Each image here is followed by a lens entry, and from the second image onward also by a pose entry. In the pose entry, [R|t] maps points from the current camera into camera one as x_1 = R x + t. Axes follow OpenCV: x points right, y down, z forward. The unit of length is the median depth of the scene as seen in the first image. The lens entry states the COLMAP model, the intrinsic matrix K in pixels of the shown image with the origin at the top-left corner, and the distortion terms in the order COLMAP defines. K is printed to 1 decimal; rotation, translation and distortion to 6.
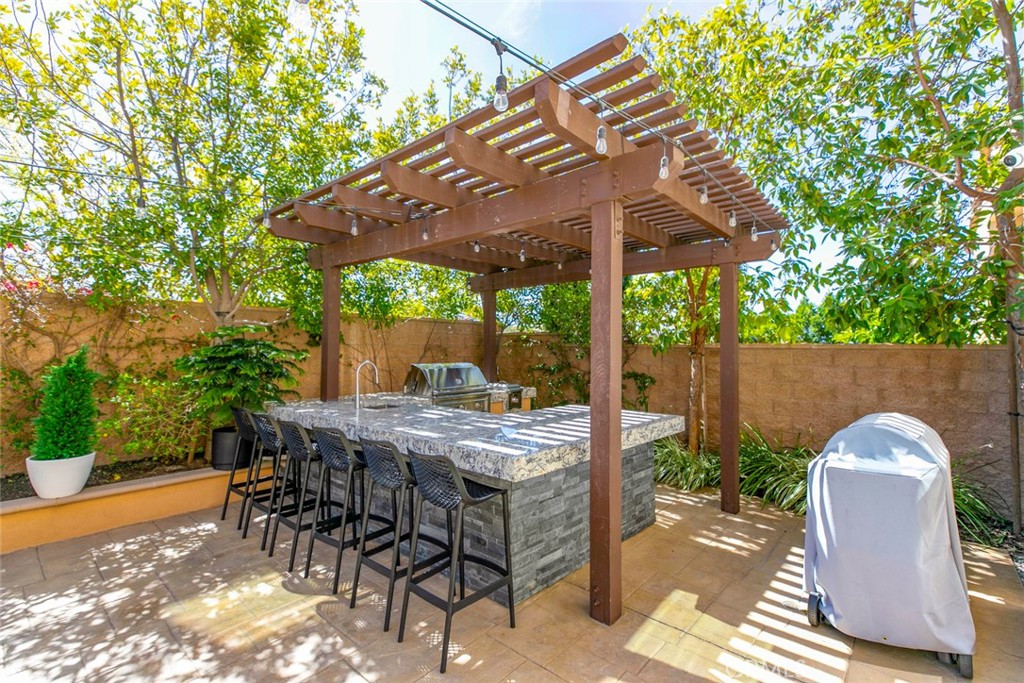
lens RADIAL K [[463.3, 0, 531.8], [0, 463.3, 332.1], [0, 0, 1]] dist [0.001718, -0.000513]
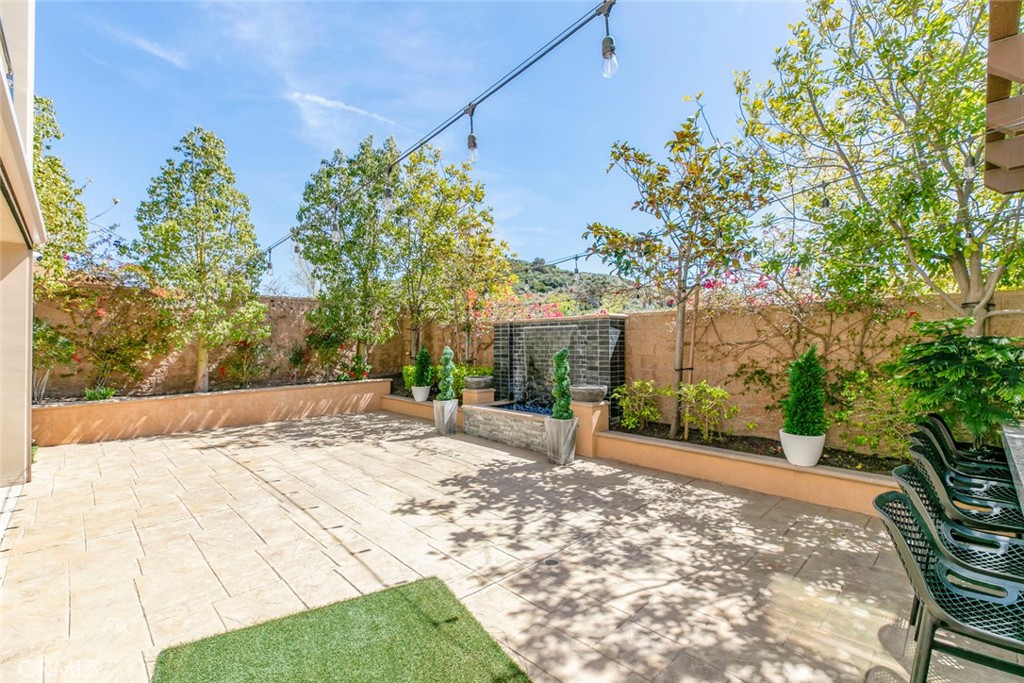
lens RADIAL K [[463.3, 0, 491.4], [0, 463.3, 357.0], [0, 0, 1]] dist [0.001718, -0.000513]
pose [[-0.129175, 0.025831, -0.991285, 0.341135], [0.038657, 0.999032, 0.020996, 0.002748], [0.990868, -0.035608, -0.130048, 0.354449]]
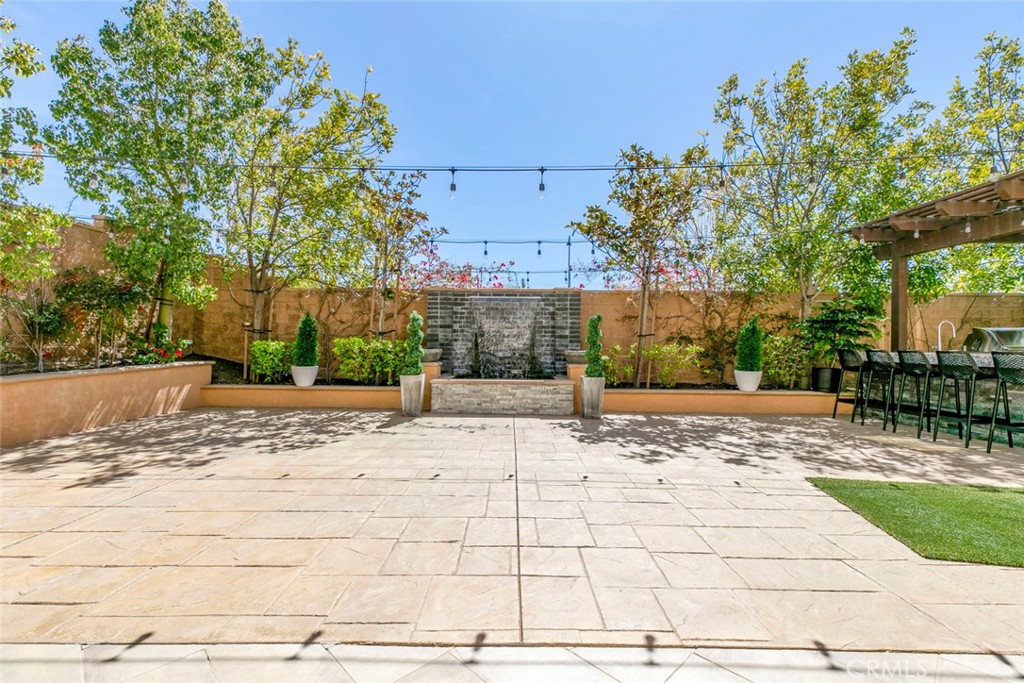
lens RADIAL K [[463.3, 0, 494.3], [0, 463.3, 344.7], [0, 0, 1]] dist [0.001718, -0.000513]
pose [[0.653519, 0.001922, -0.756907, -0.233649], [0.018232, 0.999667, 0.018280, 0.101723], [0.756690, -0.025746, 0.653267, -1.165064]]
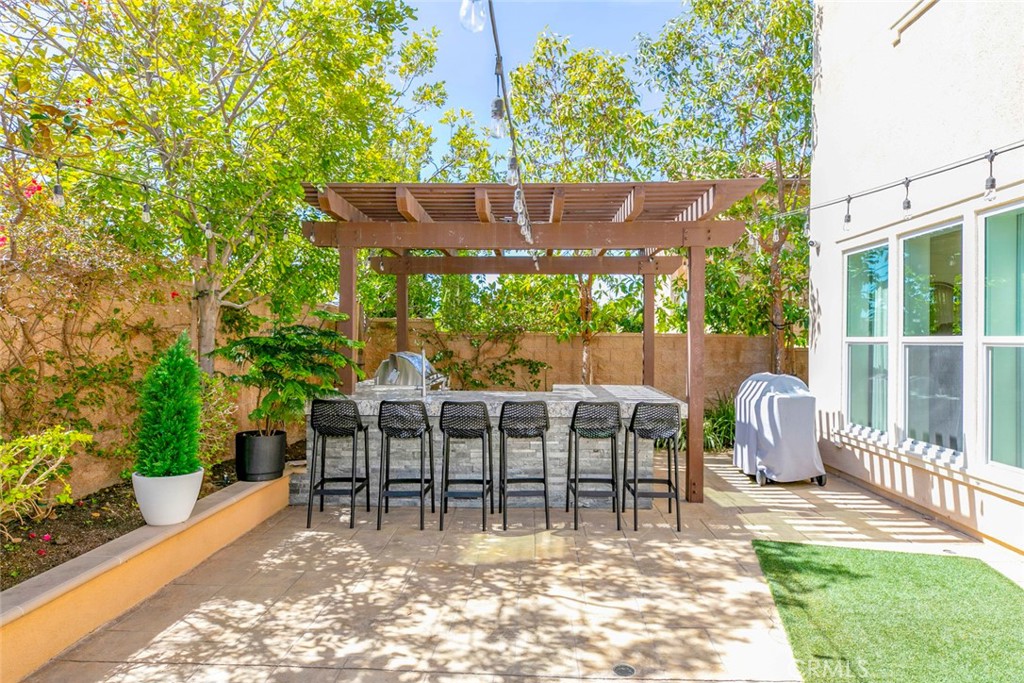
lens RADIAL K [[629.6, 0, 541.2], [0, 629.6, 338.6], [0, 0, 1]] dist [-0.000613, -0.002859]
pose [[0.743047, 0.000888, 0.669239, -1.312016], [-0.027997, 0.999165, 0.029760, -0.006270], [-0.668654, -0.040850, 0.742451, -0.207170]]
